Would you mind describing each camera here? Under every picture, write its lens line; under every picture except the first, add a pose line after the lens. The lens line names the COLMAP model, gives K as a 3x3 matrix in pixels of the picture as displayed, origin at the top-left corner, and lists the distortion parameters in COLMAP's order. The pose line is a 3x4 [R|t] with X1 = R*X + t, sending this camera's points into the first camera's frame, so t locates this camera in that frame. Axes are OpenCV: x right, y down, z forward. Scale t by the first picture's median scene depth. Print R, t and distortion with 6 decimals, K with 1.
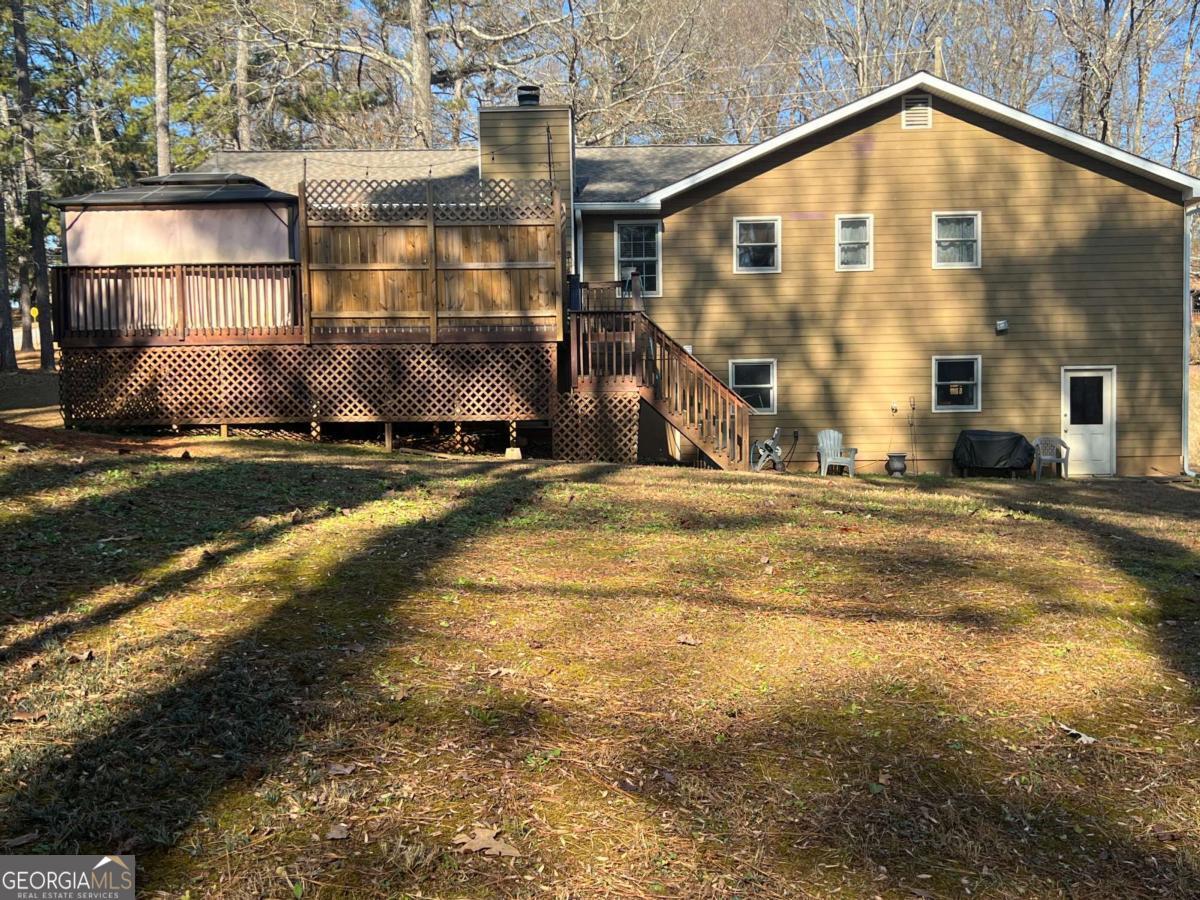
lens RADIAL K [[1253.7, 0, 602.1], [0, 1253.7, 447.1], [0, 0, 1]] dist [0.222974, -0.609718]
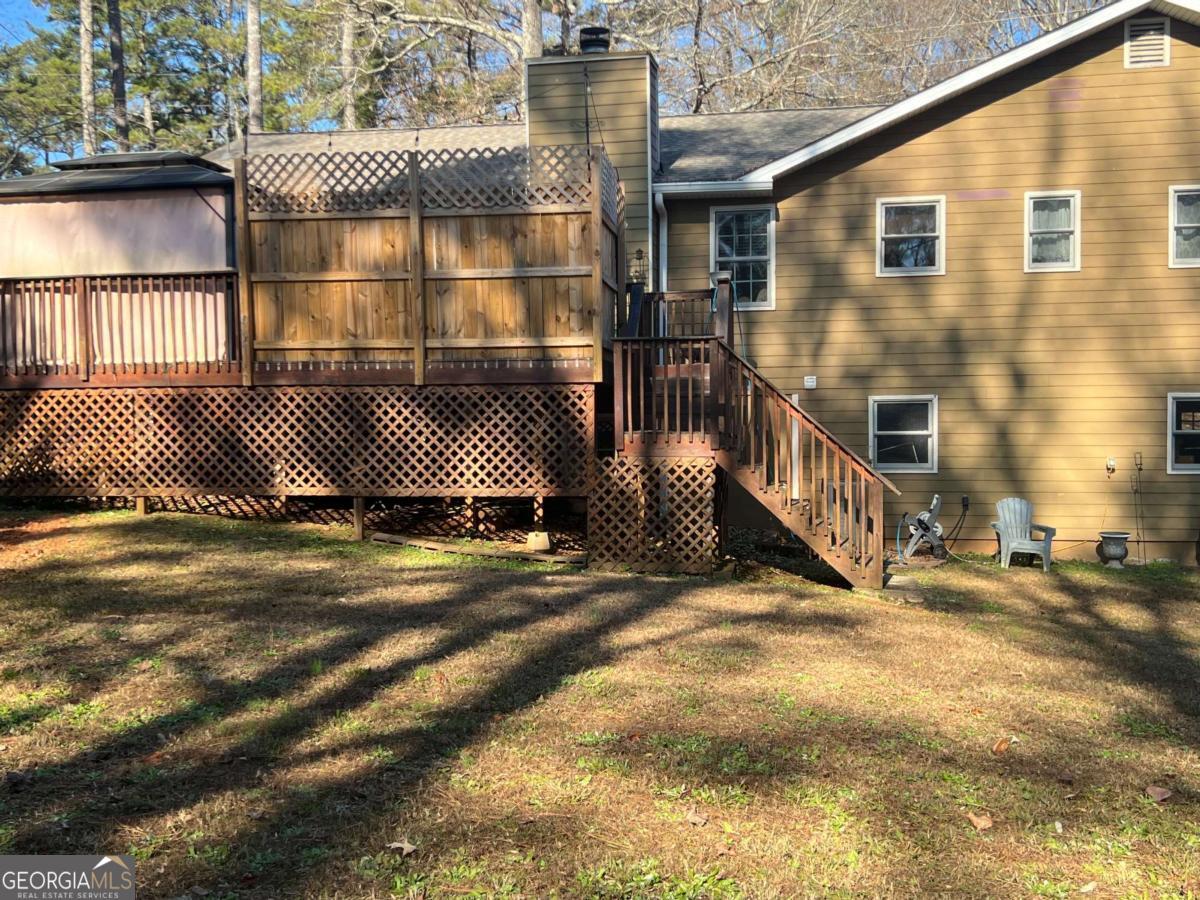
lens RADIAL K [[1254.1, 0, 591.1], [0, 1254.1, 450.0], [0, 0, 1]] dist [0.190148, -0.489986]
pose [[0.991616, 0.007814, -0.128980, 0.050119], [-0.007076, 0.999956, 0.006176, -0.051082], [0.129022, -0.005212, 0.991628, 0.318870]]
